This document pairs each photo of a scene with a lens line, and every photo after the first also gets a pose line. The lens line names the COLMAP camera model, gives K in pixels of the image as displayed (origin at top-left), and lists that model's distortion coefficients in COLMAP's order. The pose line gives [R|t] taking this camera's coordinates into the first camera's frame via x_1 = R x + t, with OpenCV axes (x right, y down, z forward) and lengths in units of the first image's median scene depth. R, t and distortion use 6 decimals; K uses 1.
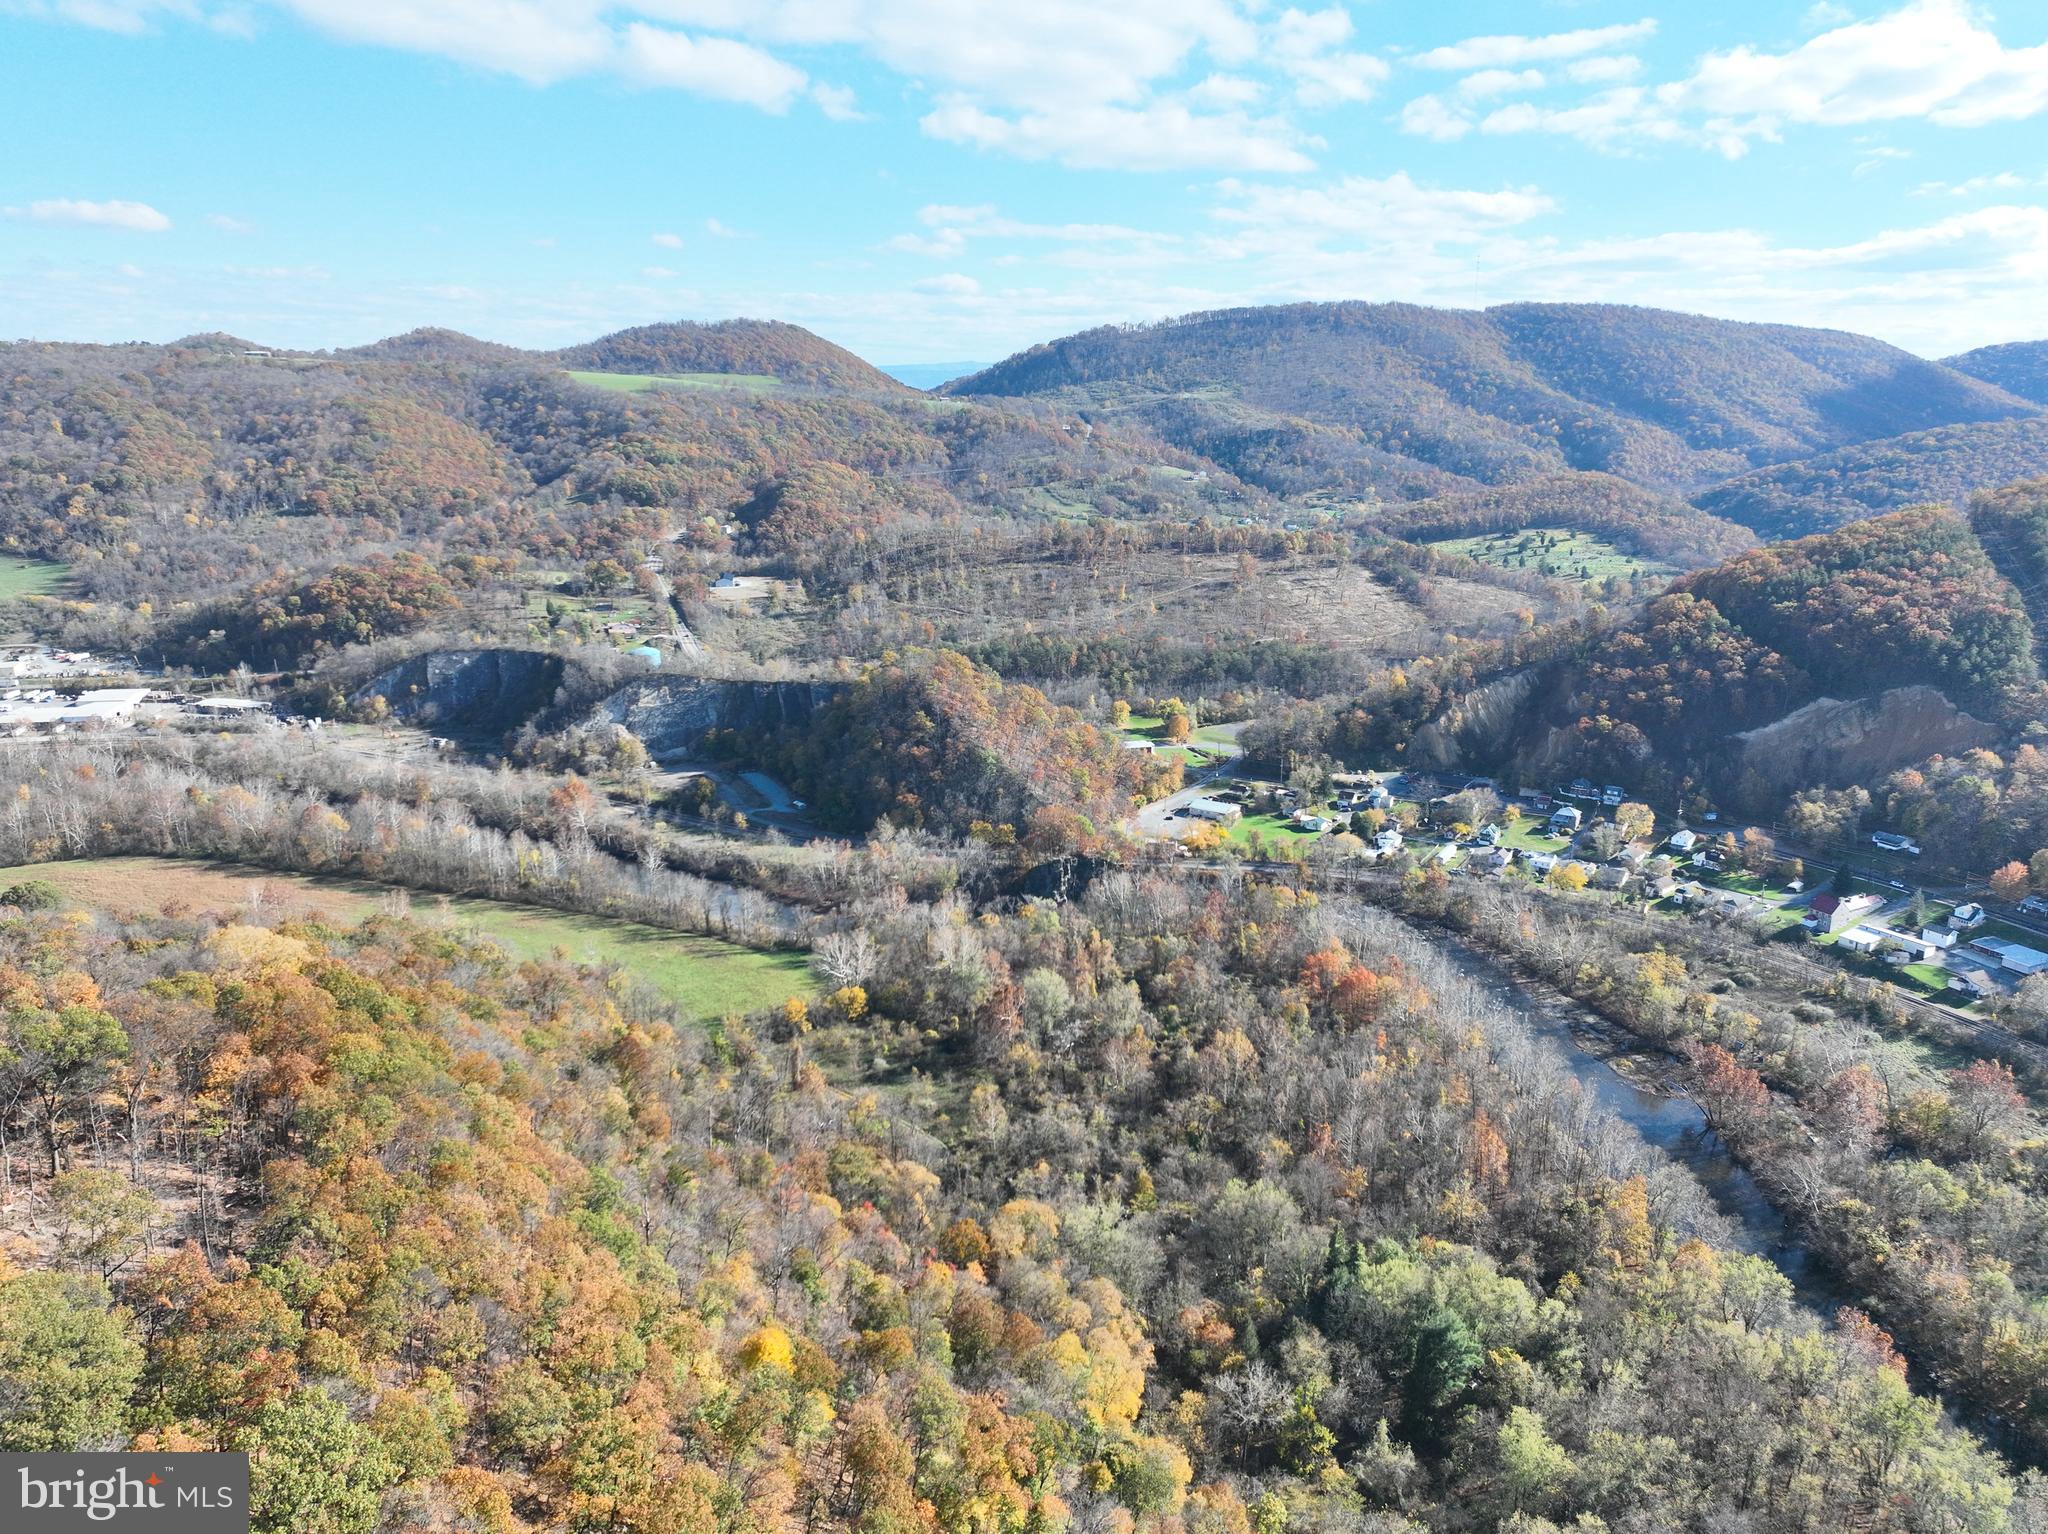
lens RADIAL K [[1430.9, 0, 1031.0], [0, 1430.9, 767.6], [0, 0, 1]] dist [0.007906, 0.000538]
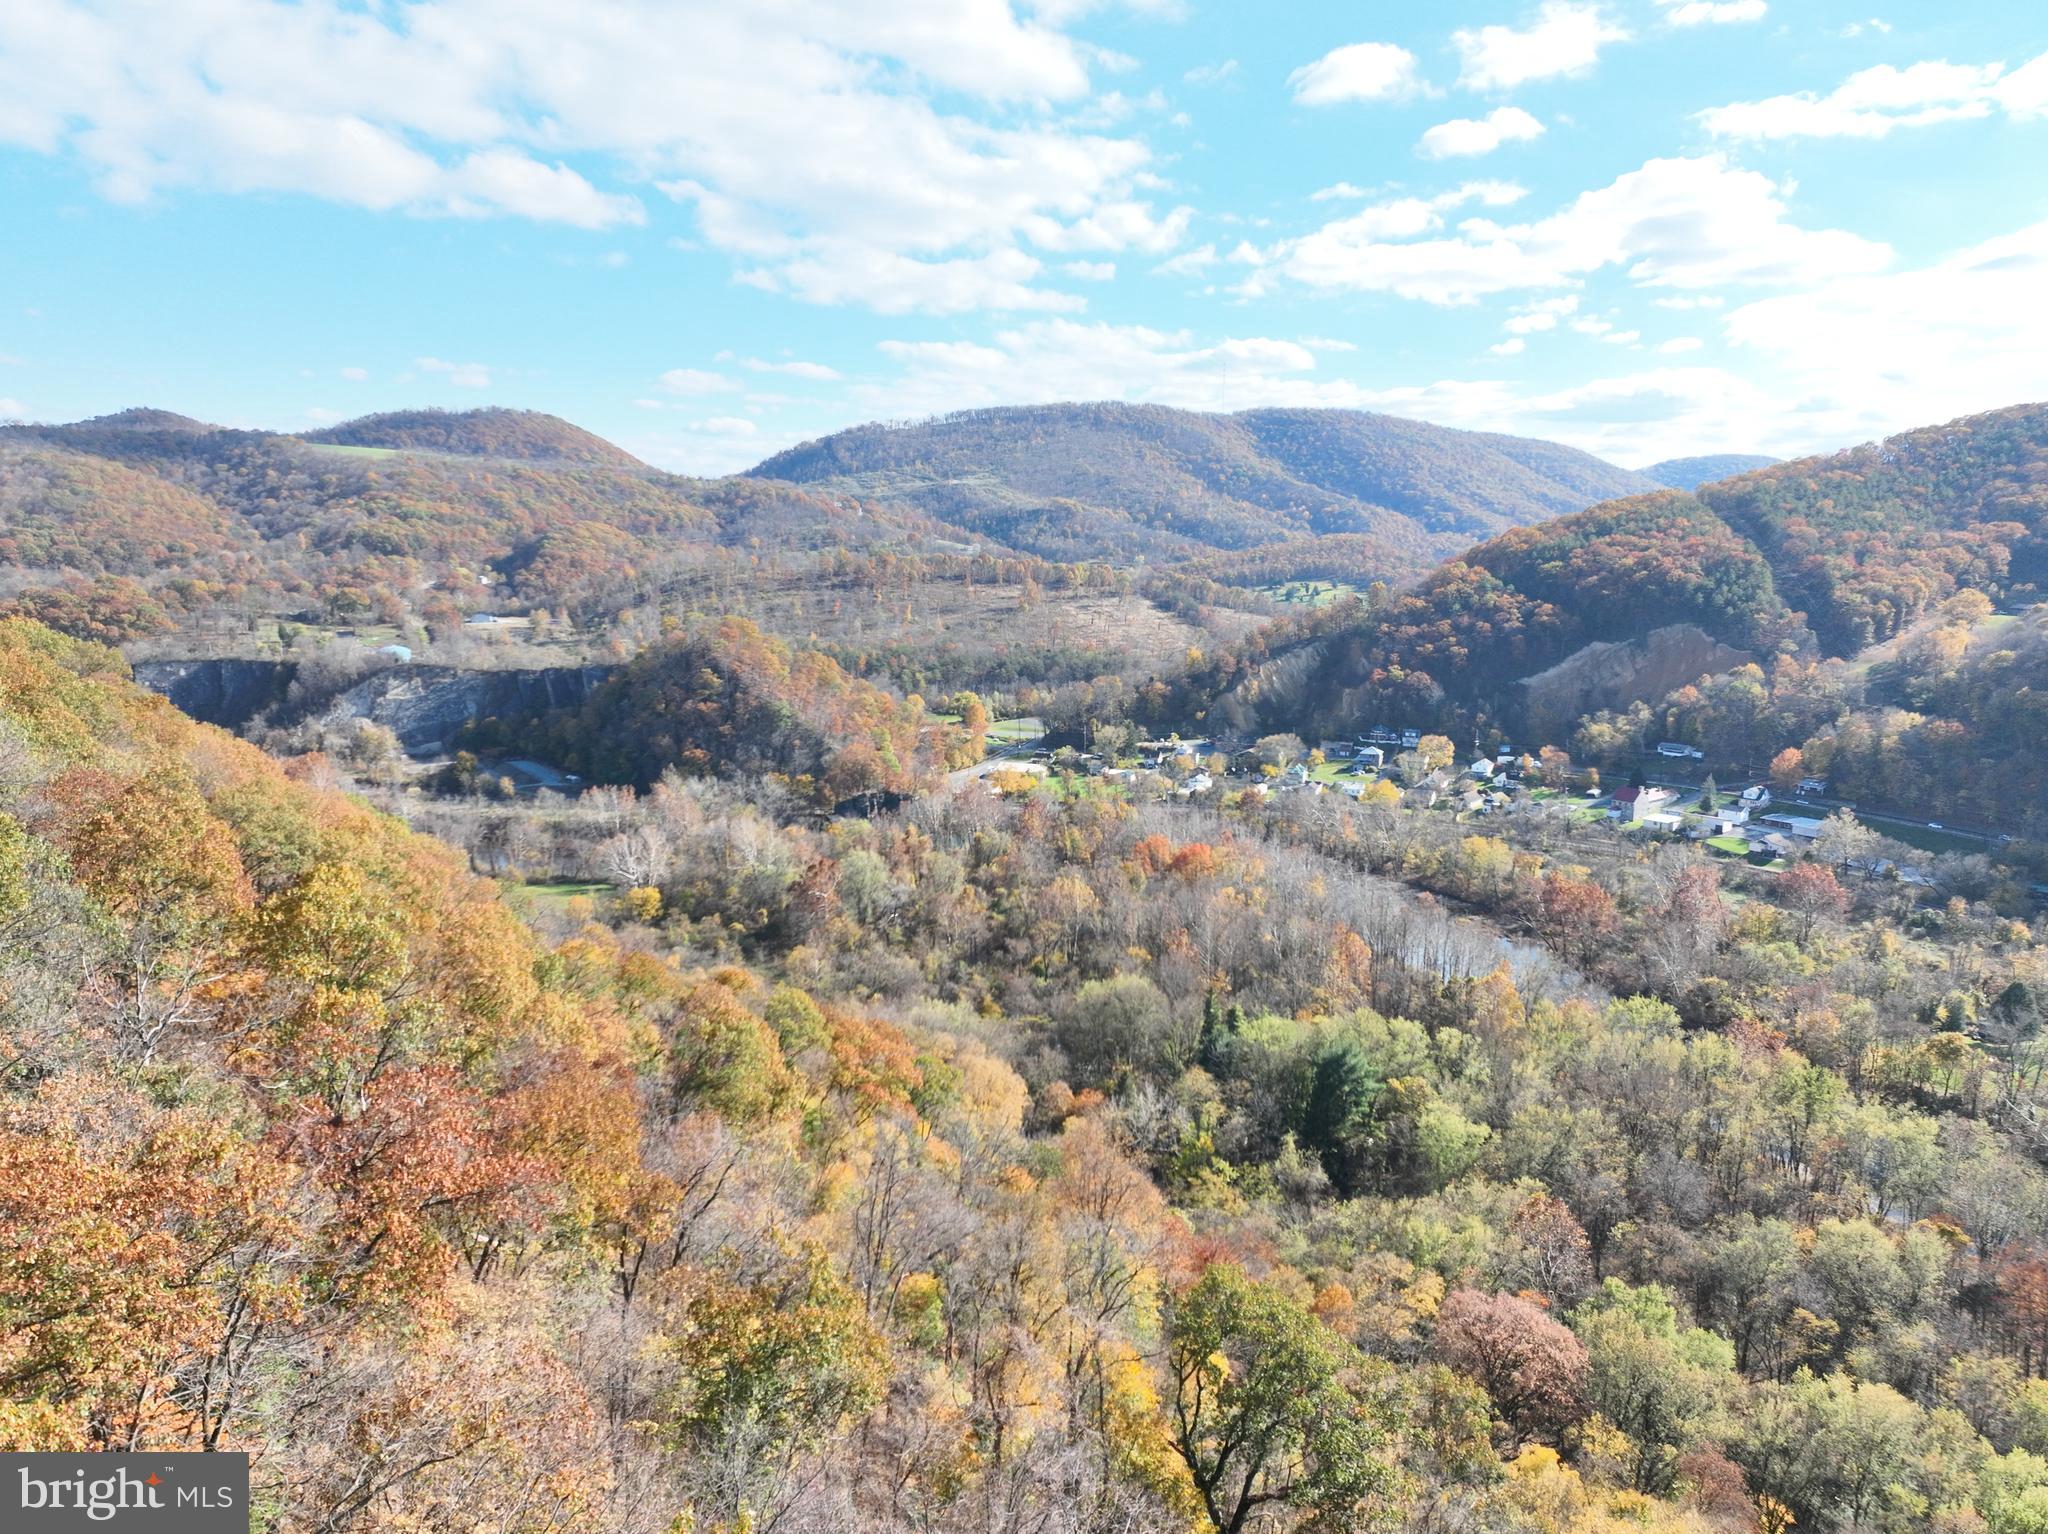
lens RADIAL K [[1435.8, 0, 1031.7], [0, 1435.8, 762.9], [0, 0, 1]] dist [-0.001153, 0.019362]
pose [[0.986956, -0.028510, 0.158447, -0.014894], [0.043113, 0.995053, -0.089505, 0.095771], [-0.155111, 0.095169, 0.983302, 0.040934]]
